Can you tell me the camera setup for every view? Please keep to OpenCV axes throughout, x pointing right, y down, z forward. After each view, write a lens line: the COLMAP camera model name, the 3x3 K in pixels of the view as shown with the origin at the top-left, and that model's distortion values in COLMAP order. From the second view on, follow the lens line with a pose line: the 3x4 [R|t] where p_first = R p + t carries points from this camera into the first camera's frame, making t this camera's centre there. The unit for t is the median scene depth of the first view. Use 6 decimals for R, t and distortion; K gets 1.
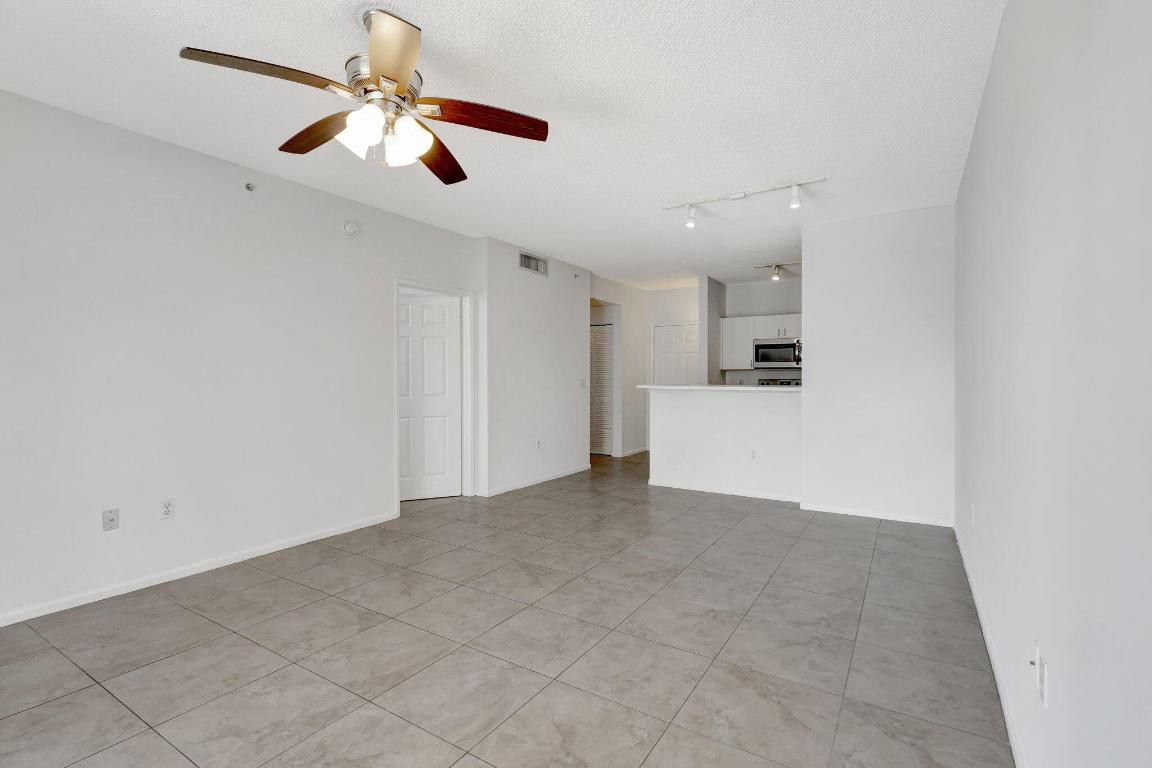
lens RADIAL K [[530.0, 0, 575.5], [0, 530.0, 375.9], [0, 0, 1]] dist [0.011371, -0.002698]
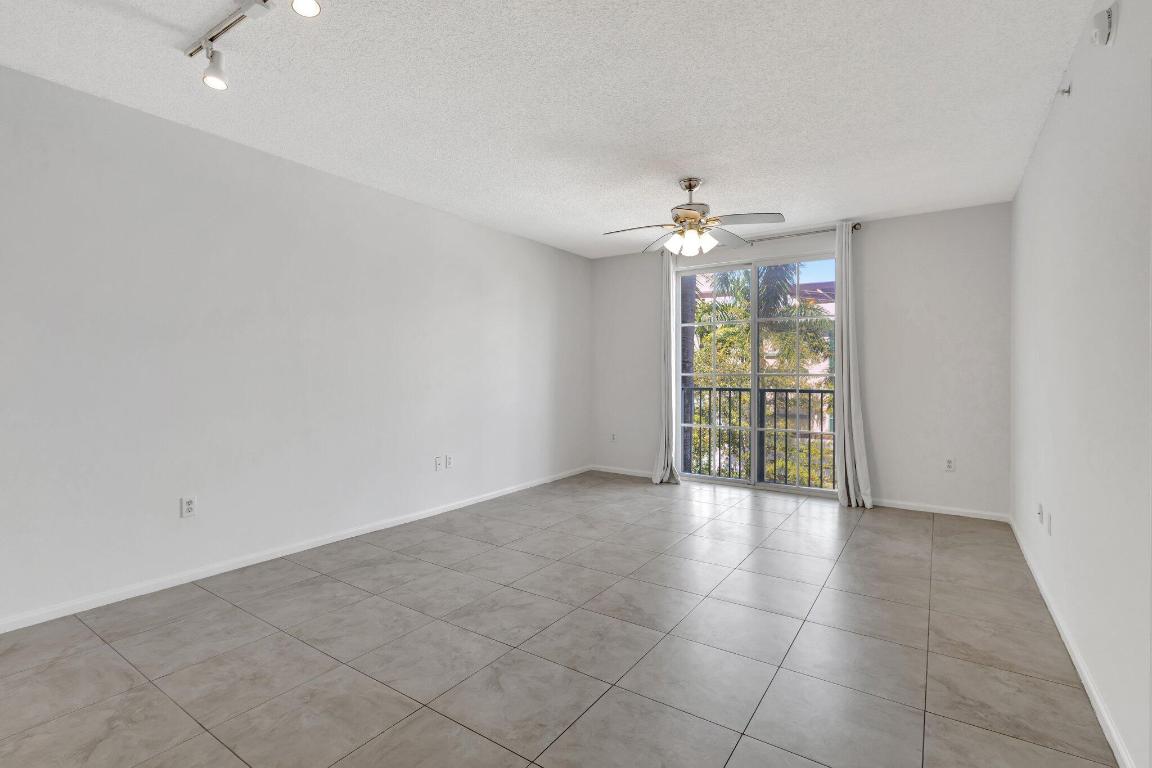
lens RADIAL K [[530.0, 0, 571.0], [0, 530.0, 380.5], [0, 0, 1]] dist [0.011371, -0.002698]
pose [[-0.999088, -0.006564, 0.042194, -0.015839], [-0.006101, 0.999920, 0.011094, 0.008692], [-0.042263, 0.010826, -0.999048, 2.233305]]
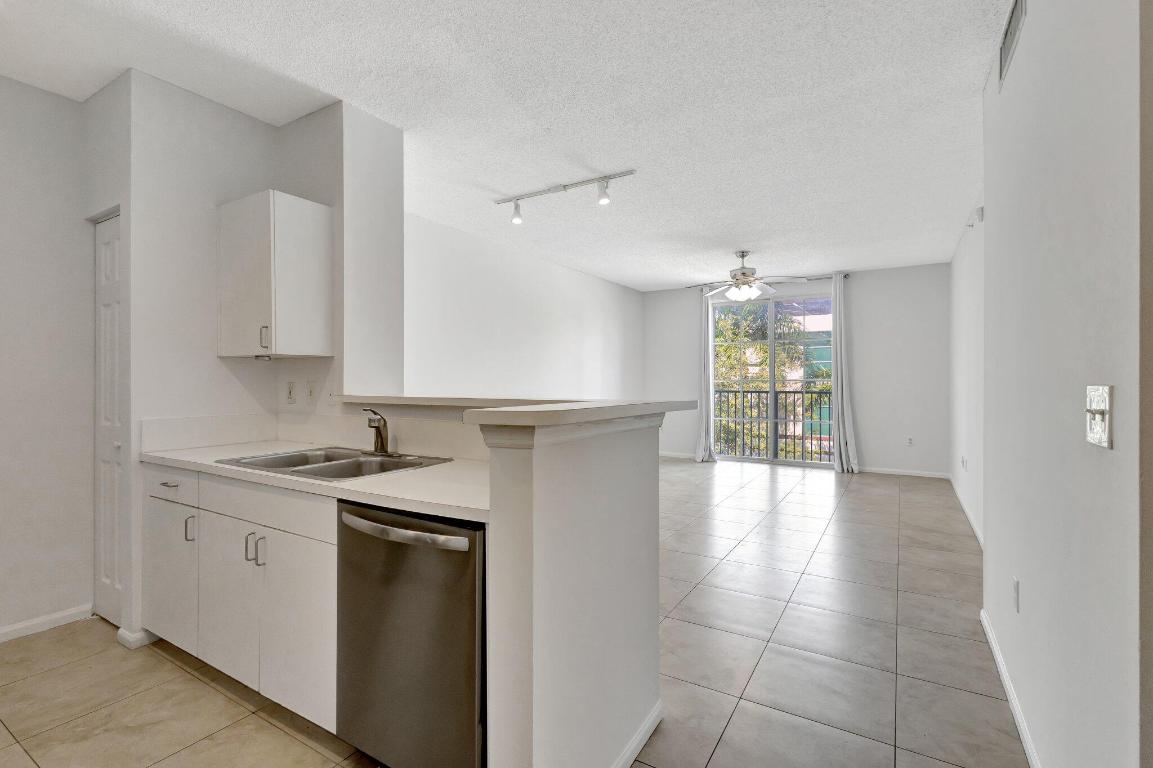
lens RADIAL K [[530.5, 0, 571.6], [0, 530.5, 383.5], [0, 0, 1]] dist [0.011371, -0.002698]
pose [[-0.999973, -0.001770, -0.007188, 0.438302], [-0.001789, 0.999995, 0.002644, 0.016292], [0.007183, 0.002657, -0.999971, 2.947048]]
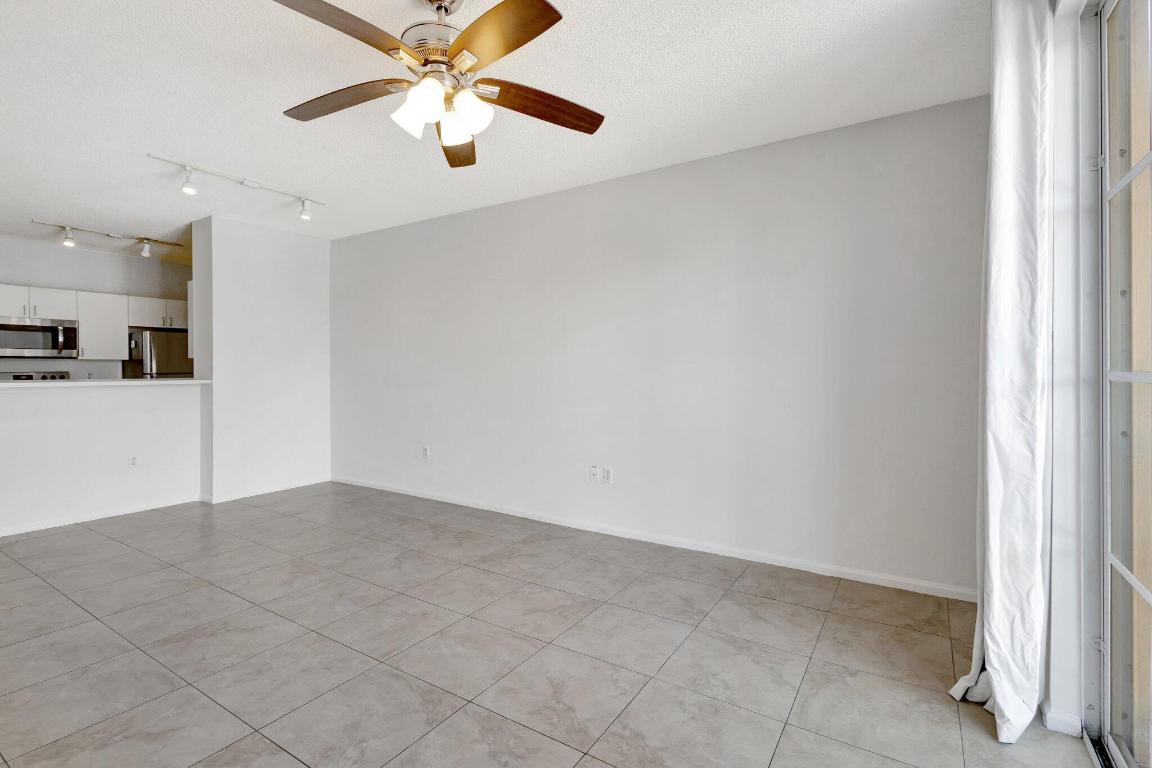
lens RADIAL K [[530.0, 0, 576.3], [0, 530.0, 373.7], [0, 0, 1]] dist [0.011371, -0.002698]
pose [[0.010729, -0.010413, 0.999888, -1.006056], [-0.001623, 0.999944, 0.010431, -0.000922], [-0.999941, -0.001735, 0.010711, 0.590367]]
